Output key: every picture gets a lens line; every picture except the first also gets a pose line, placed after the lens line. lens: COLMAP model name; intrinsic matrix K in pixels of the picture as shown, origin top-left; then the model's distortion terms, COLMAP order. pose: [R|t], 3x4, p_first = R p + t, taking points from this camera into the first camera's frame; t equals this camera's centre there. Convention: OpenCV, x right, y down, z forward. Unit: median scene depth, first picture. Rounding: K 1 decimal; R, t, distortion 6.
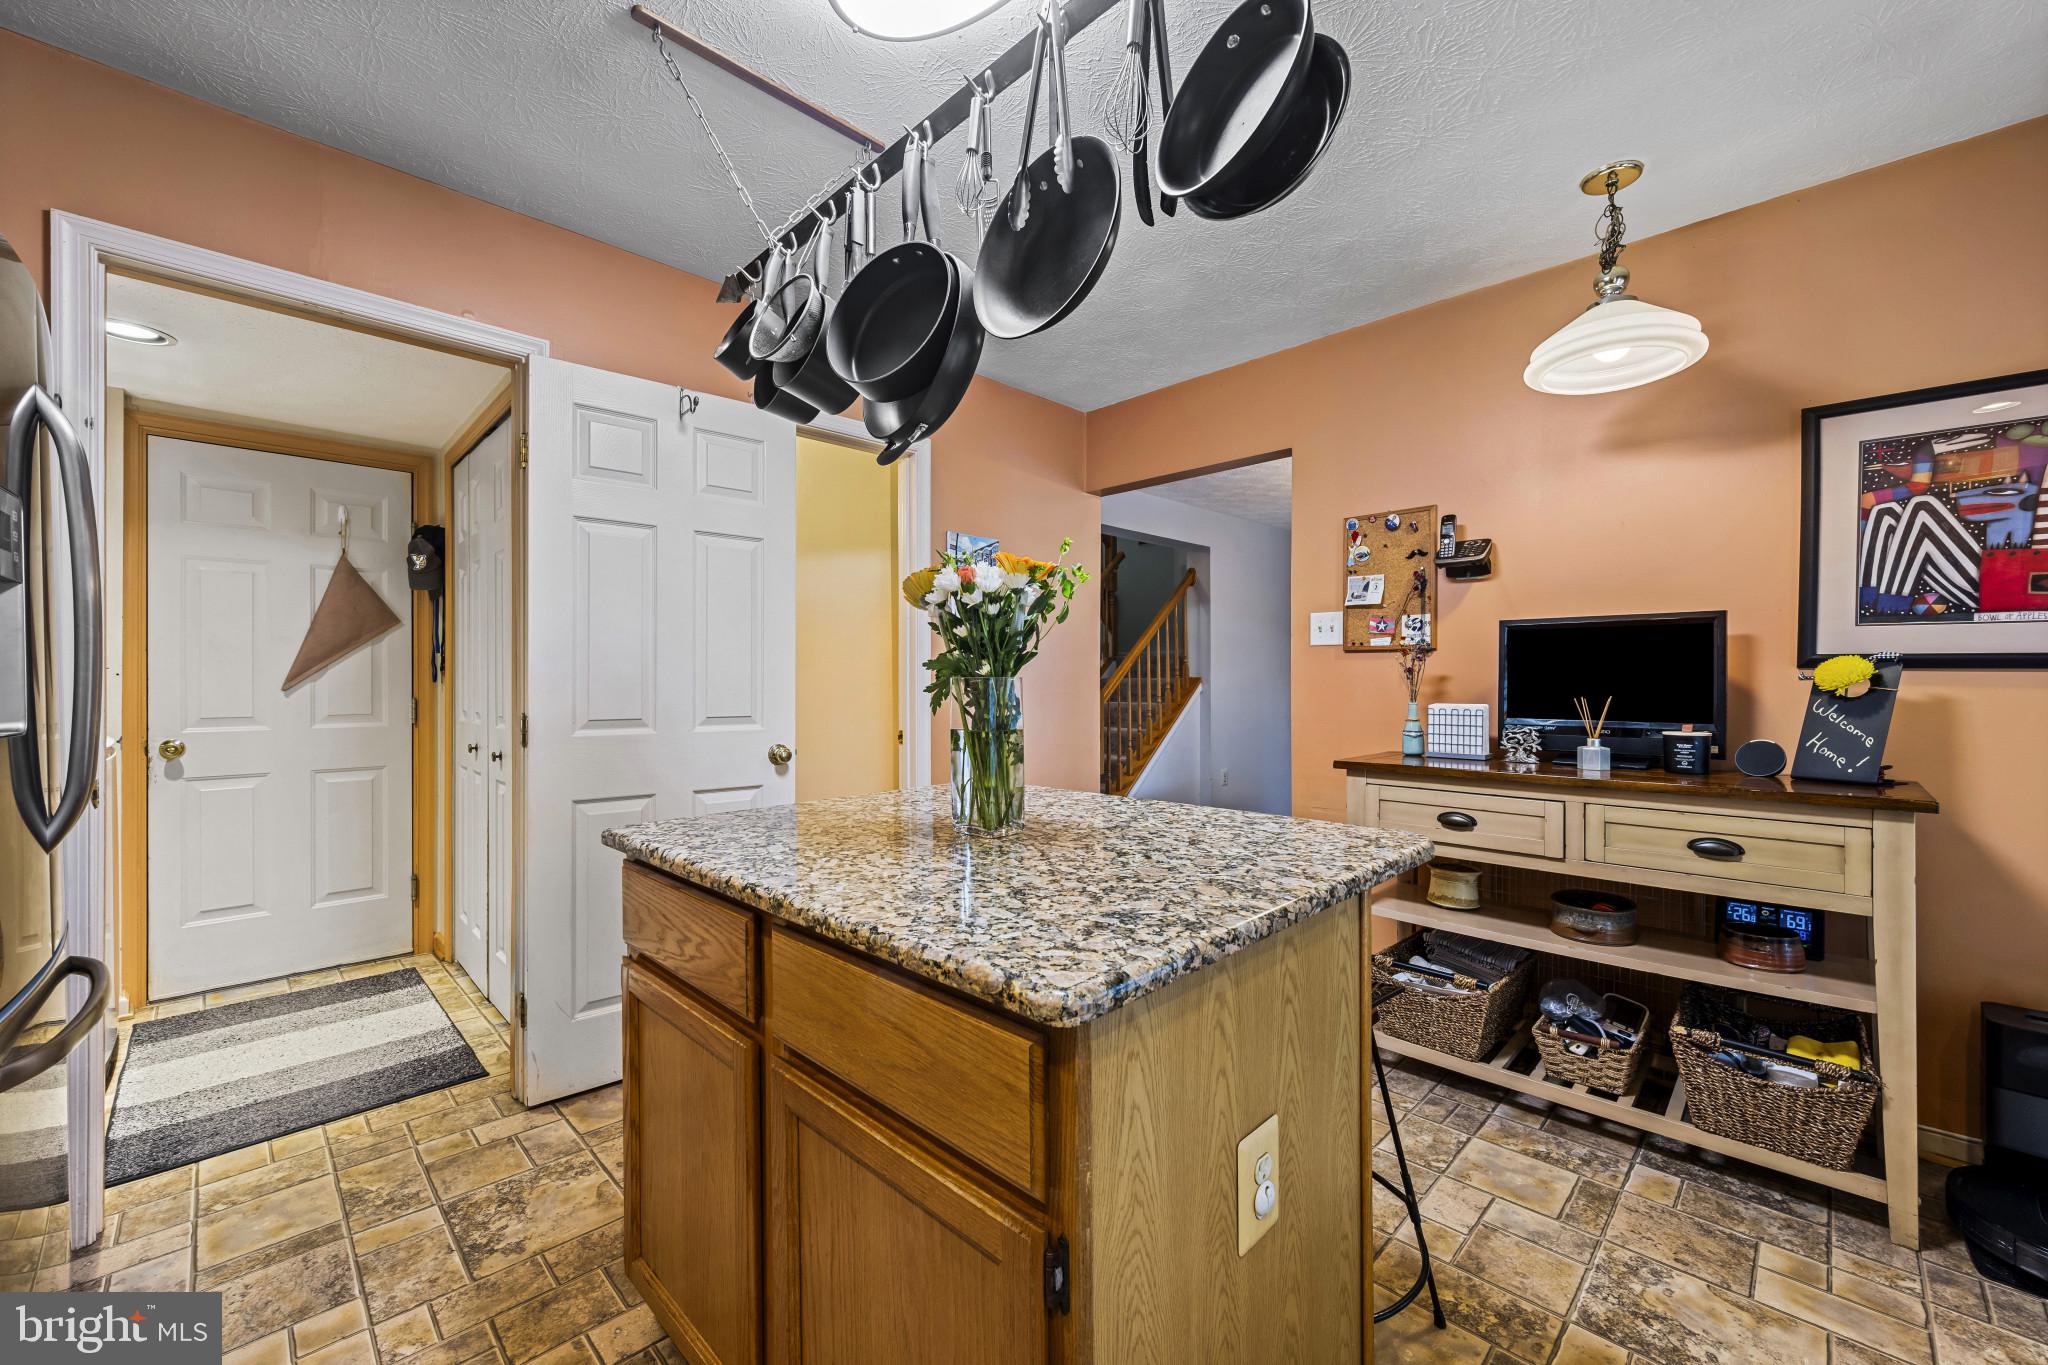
lens RADIAL K [[797.9, 0, 1025.3], [0, 797.9, 692.7], [0, 0, 1]] dist [-0.009497, -0.000691]
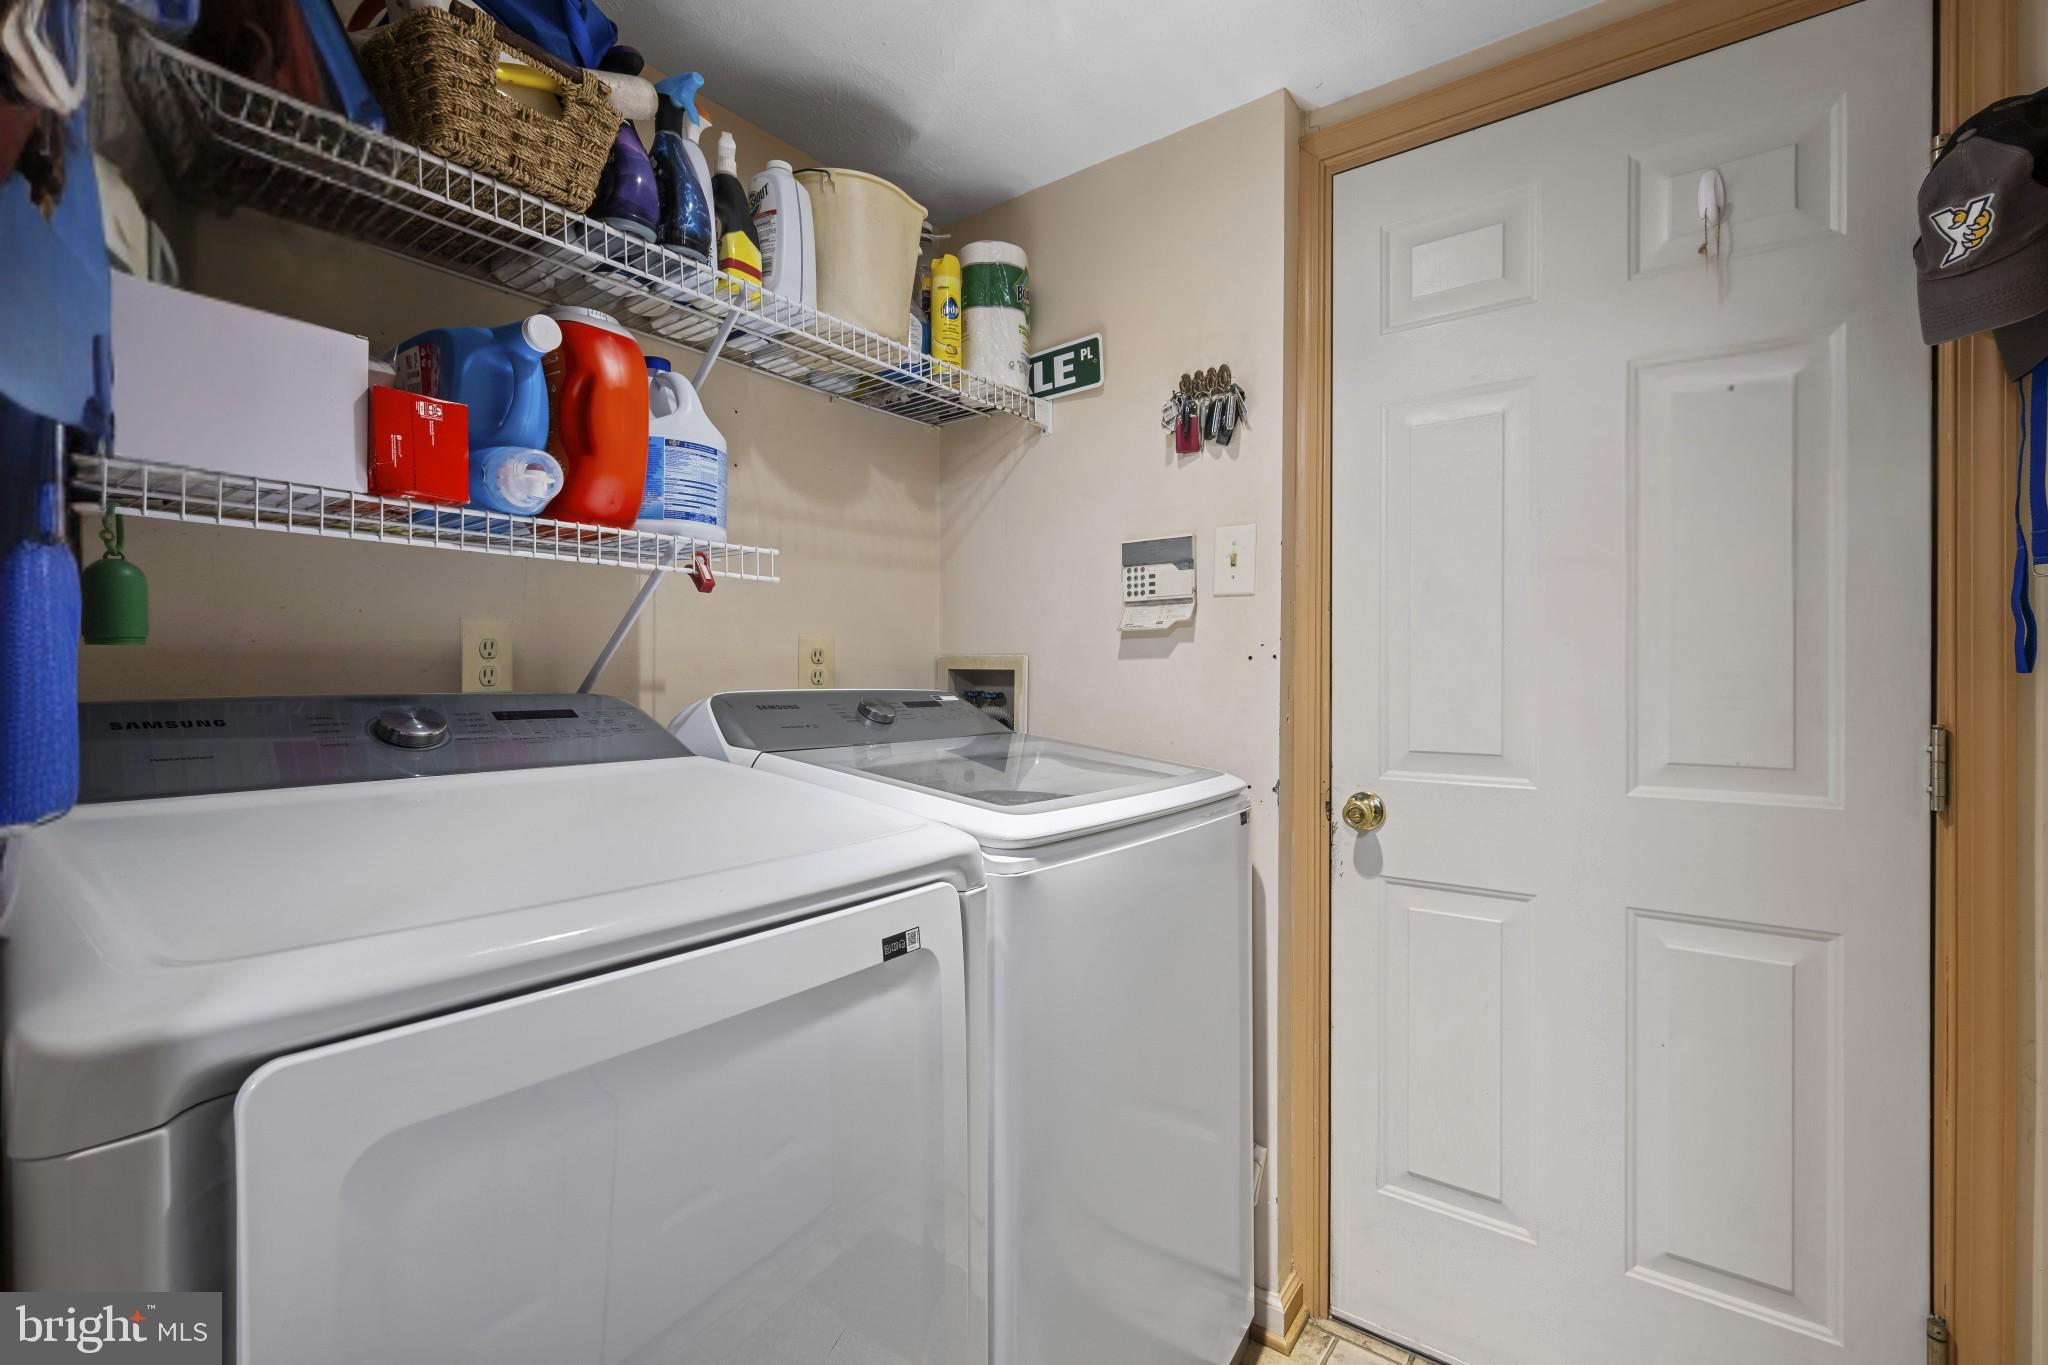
lens RADIAL K [[910.9, 0, 1030.8], [0, 910.9, 669.5], [0, 0, 1]] dist [-0.000655, -0.000255]
pose [[0.142271, -0.003887, -0.989820, -0.515822], [-0.011903, 0.999913, -0.005638, -0.008738], [0.989756, 0.012584, 0.142213, 0.658805]]
